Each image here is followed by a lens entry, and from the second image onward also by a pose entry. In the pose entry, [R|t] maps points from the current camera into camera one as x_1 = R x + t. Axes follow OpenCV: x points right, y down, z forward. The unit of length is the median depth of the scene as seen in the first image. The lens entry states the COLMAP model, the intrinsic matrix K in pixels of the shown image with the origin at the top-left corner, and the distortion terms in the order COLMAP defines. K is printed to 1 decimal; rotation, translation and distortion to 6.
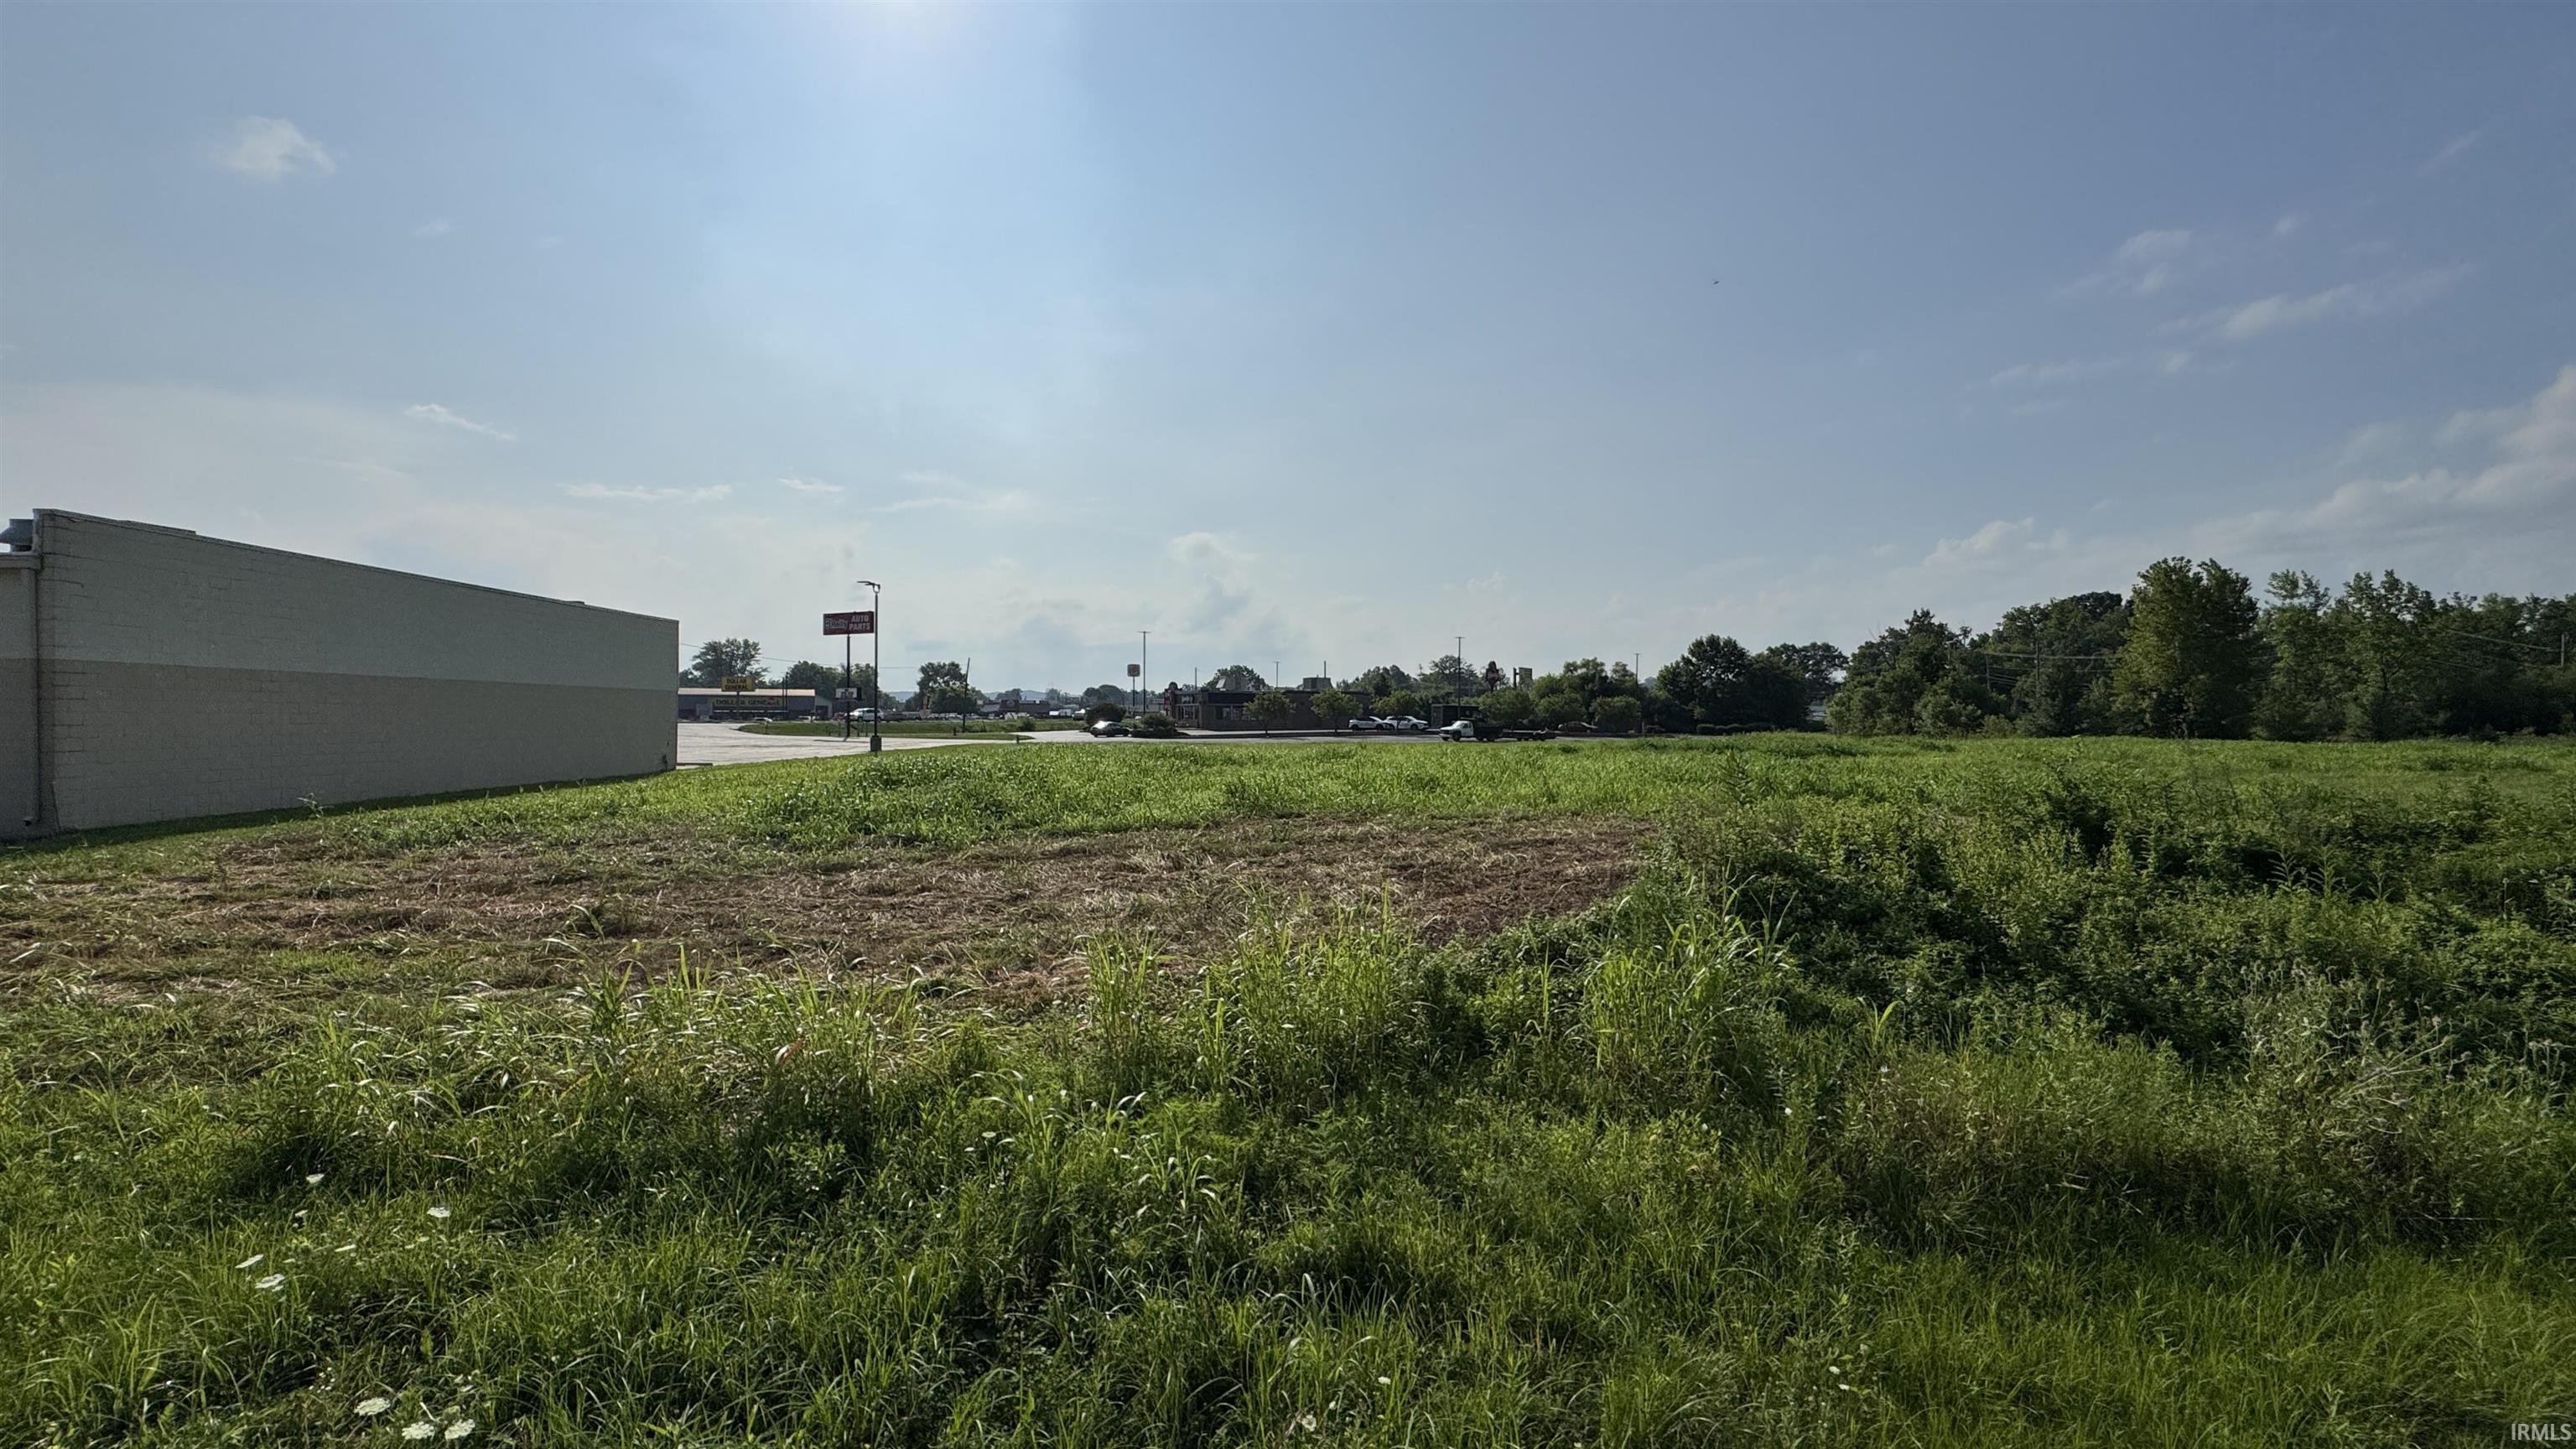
lens RADIAL K [[1017.8, 0, 1297.9], [0, 1017.8, 718.3], [0, 0, 1]] dist [-0.009624, 0.000970]
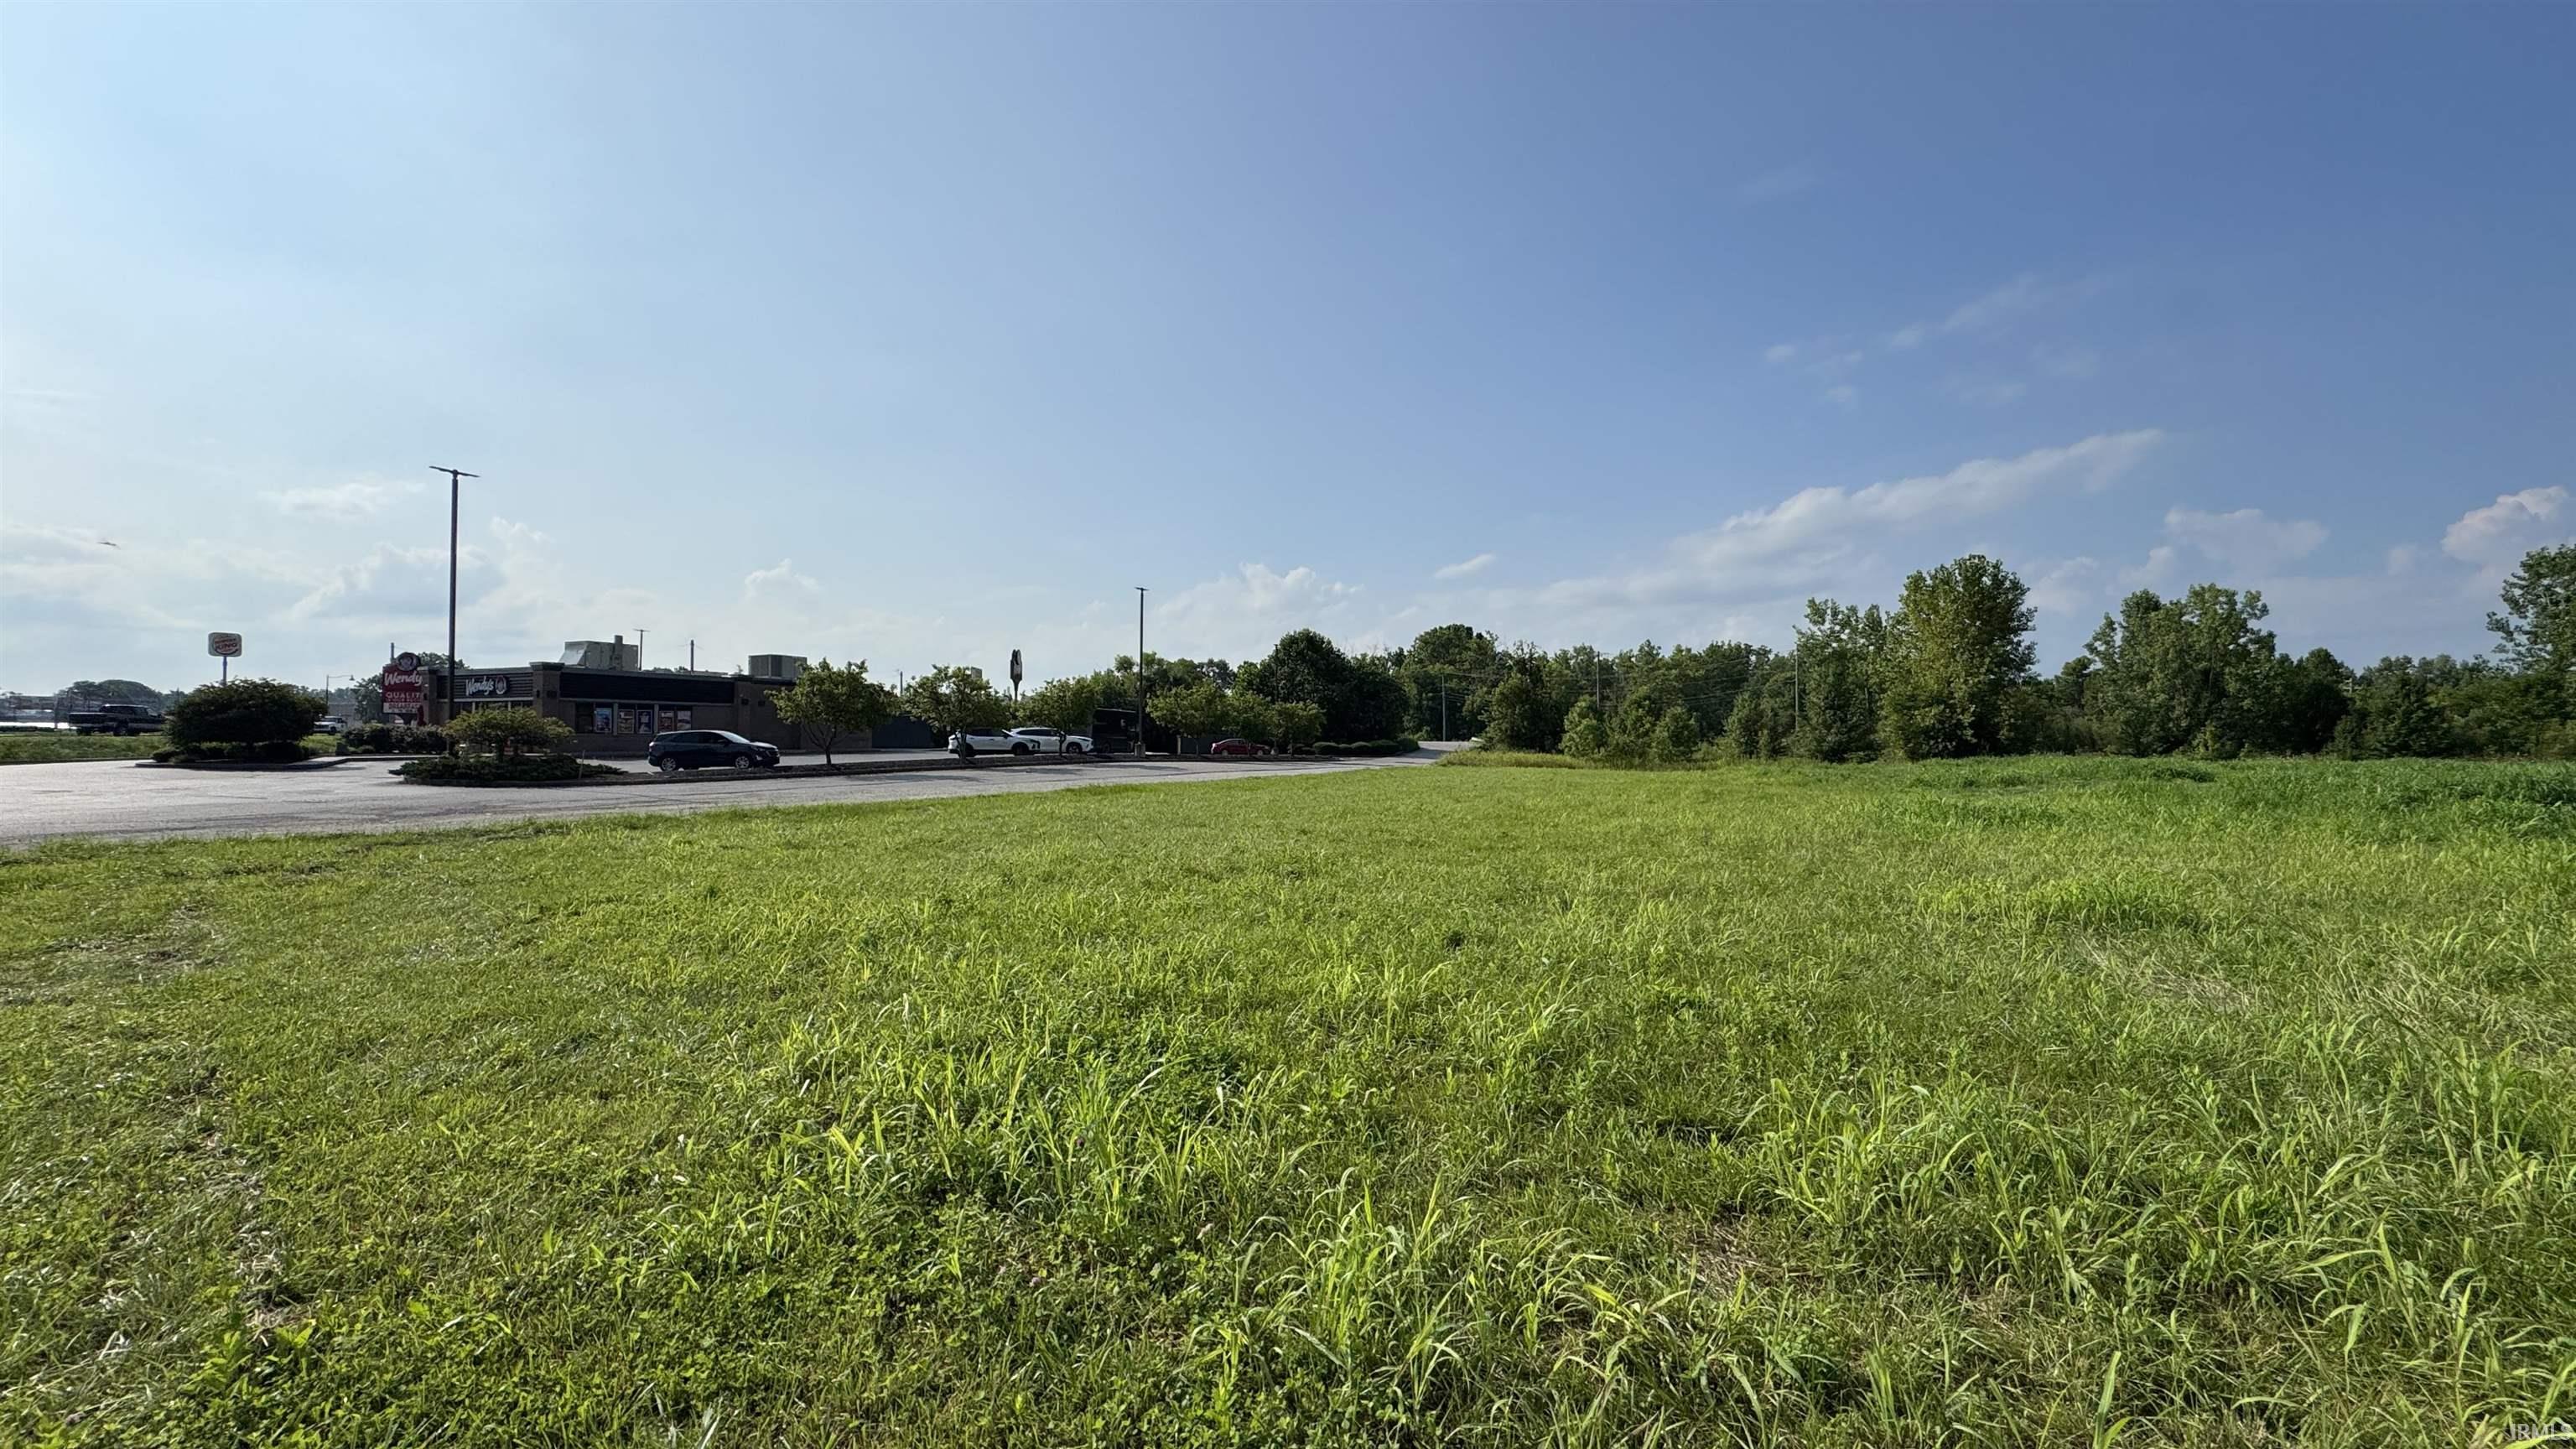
lens RADIAL K [[1017.8, 0, 1287.6], [0, 1017.8, 705.7], [0, 0, 1]] dist [-0.009624, 0.000970]
pose [[0.775982, 0.021525, 0.630387, -0.096931], [-0.001653, 0.999483, -0.032094, 0.002466], [-0.630752, 0.023862, 0.775617, 0.372563]]
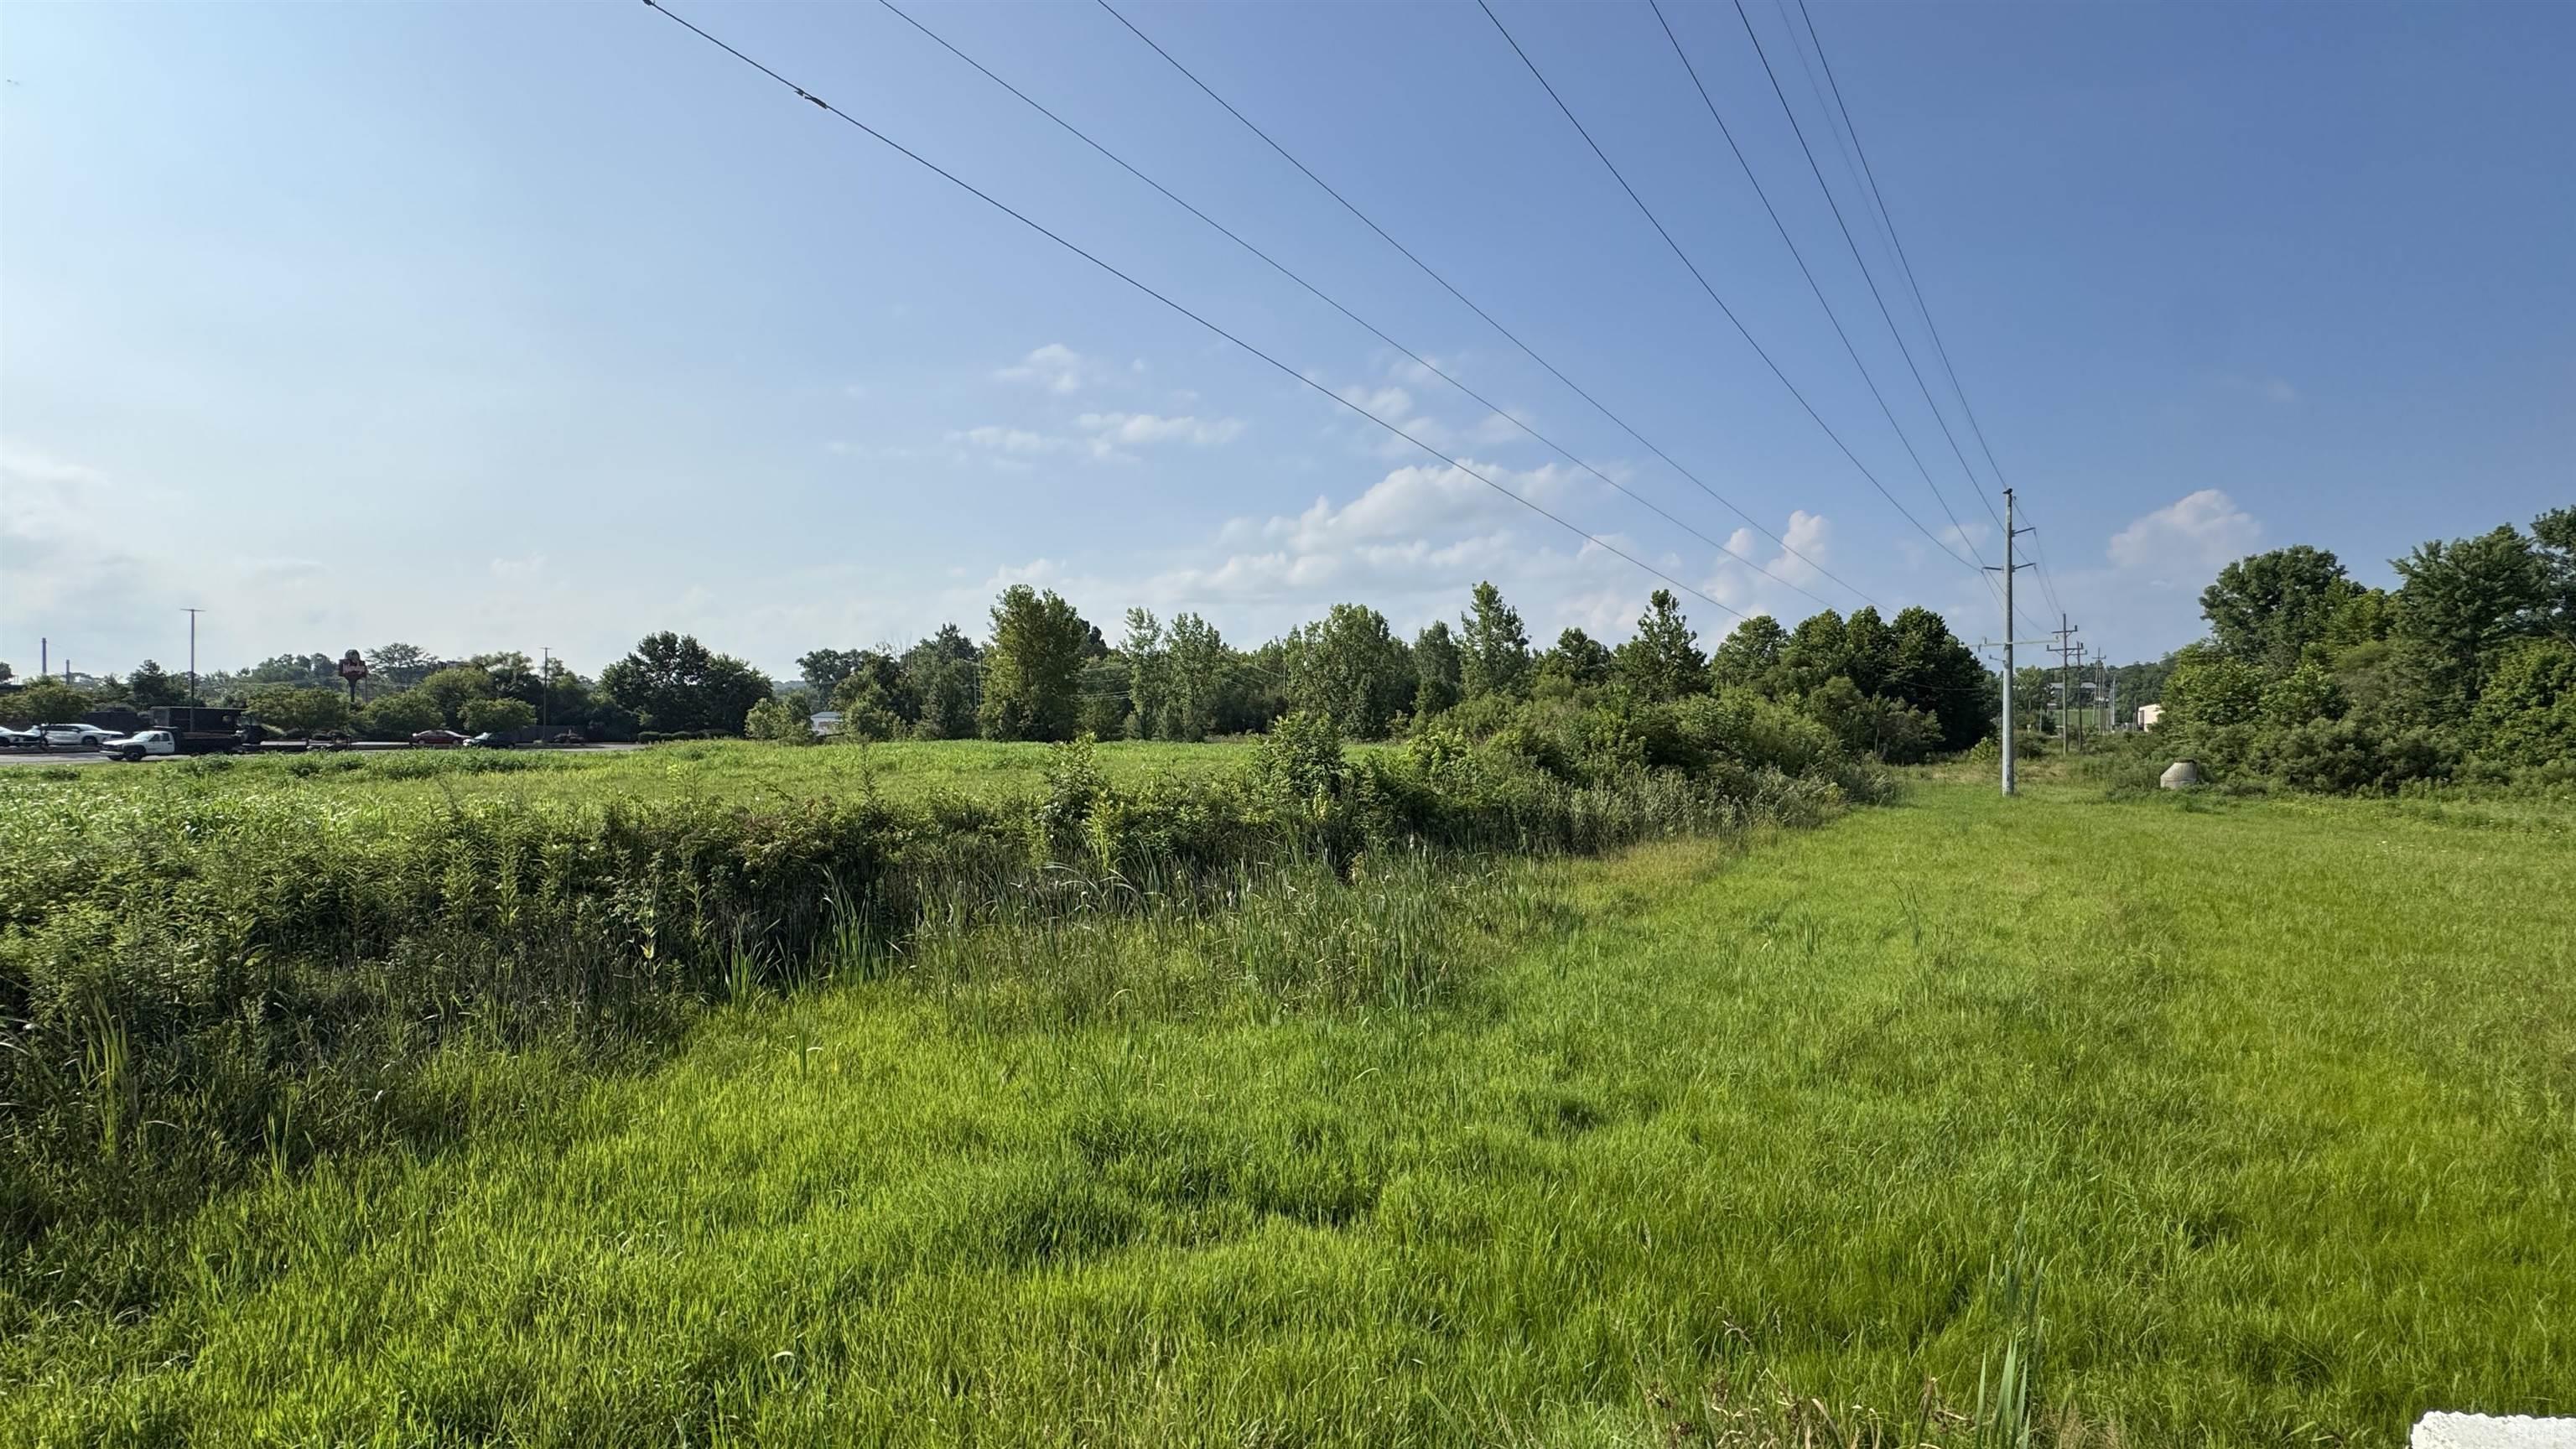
lens RADIAL K [[1017.8, 0, 1296.6], [0, 1017.8, 728.1], [0, 0, 1]] dist [-0.009624, 0.000970]
pose [[0.675571, -0.005786, 0.737272, 0.117136], [0.003438, 0.999983, 0.004698, 0.000168], [-0.737287, -0.000639, 0.675579, -0.010300]]
